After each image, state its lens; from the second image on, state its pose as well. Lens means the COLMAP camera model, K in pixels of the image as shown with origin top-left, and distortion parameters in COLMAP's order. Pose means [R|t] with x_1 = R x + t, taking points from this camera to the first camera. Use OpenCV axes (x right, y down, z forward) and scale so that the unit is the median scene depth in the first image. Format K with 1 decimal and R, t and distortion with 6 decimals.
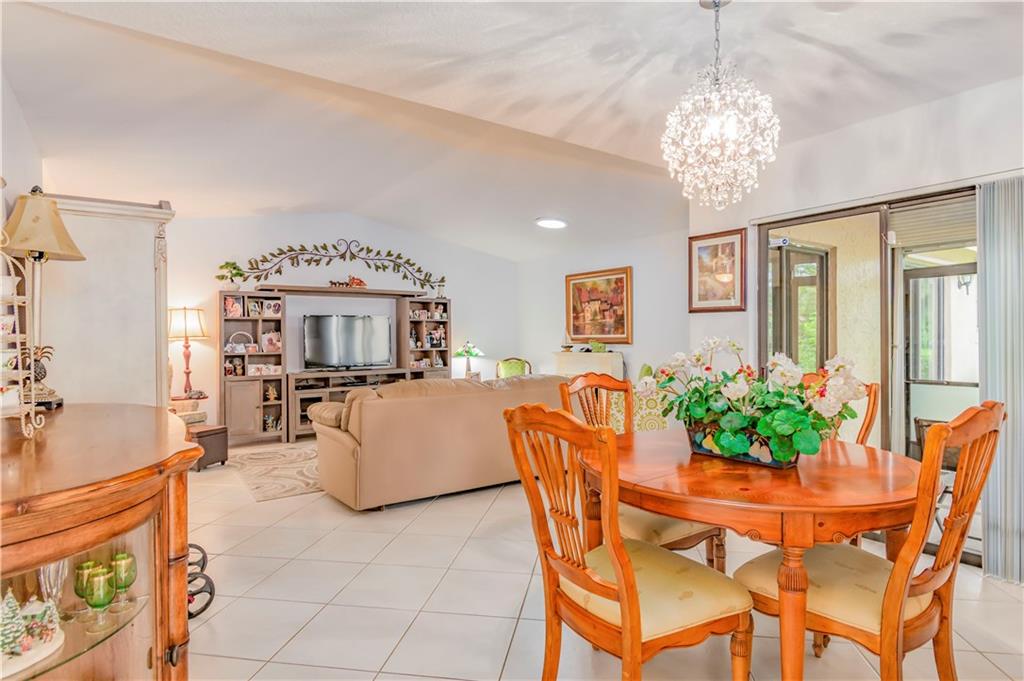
lens RADIAL K [[566.2, 0, 513.3], [0, 566.2, 339.8], [0, 0, 1]] dist [0.006490, 0.000197]
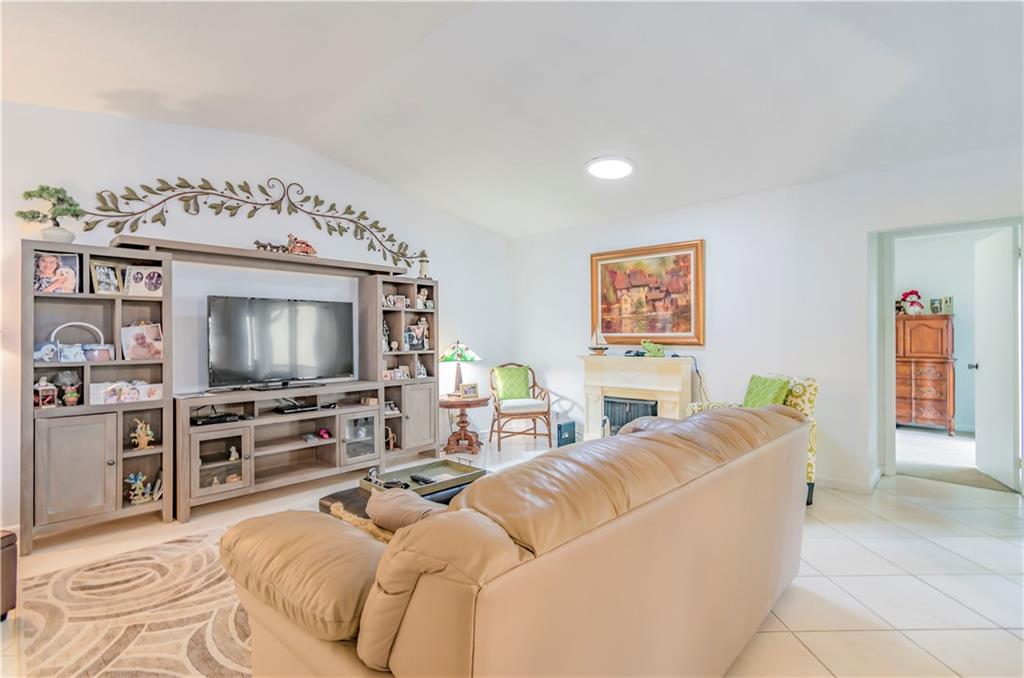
lens RADIAL K [[498.3, 0, 518.3], [0, 498.3, 338.3], [0, 0, 1]] dist [0.002781, 0.000972]
pose [[0.979137, 0.004155, 0.203160, -0.151282], [-0.003734, 0.999990, -0.002454, 0.000570], [-0.203169, 0.001644, 0.979142, 0.407356]]
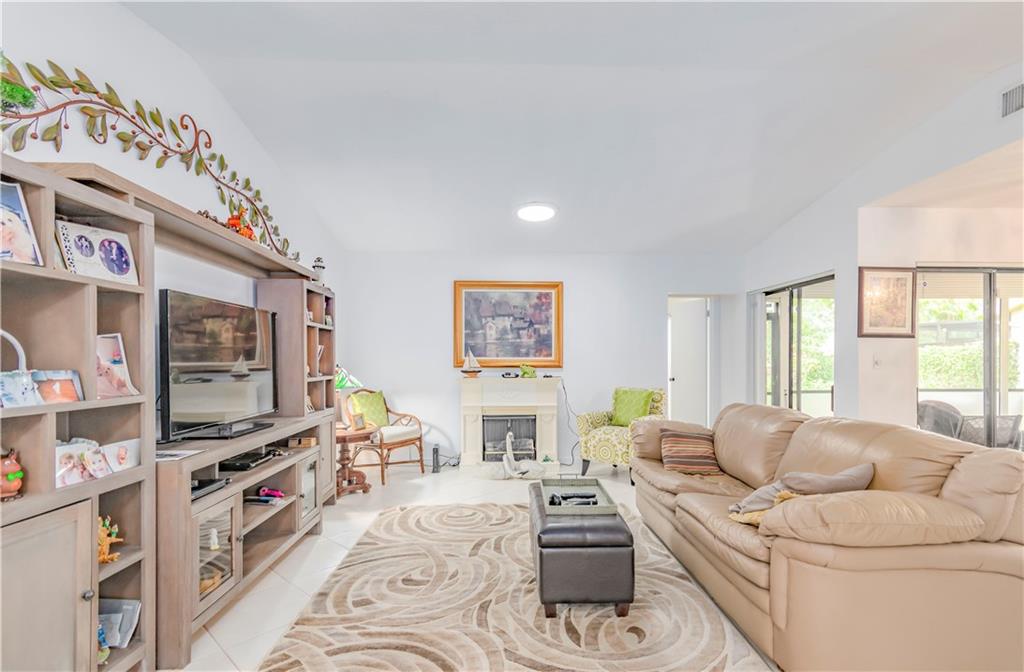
lens RADIAL K [[498.3, 0, 526.3], [0, 498.3, 361.4], [0, 0, 1]] dist [0.002781, 0.000972]
pose [[0.533329, 0.007111, 0.845878, -0.482746], [-0.001225, 0.999970, -0.007634, 0.003334], [-0.845907, 0.003036, 0.533322, 0.606039]]
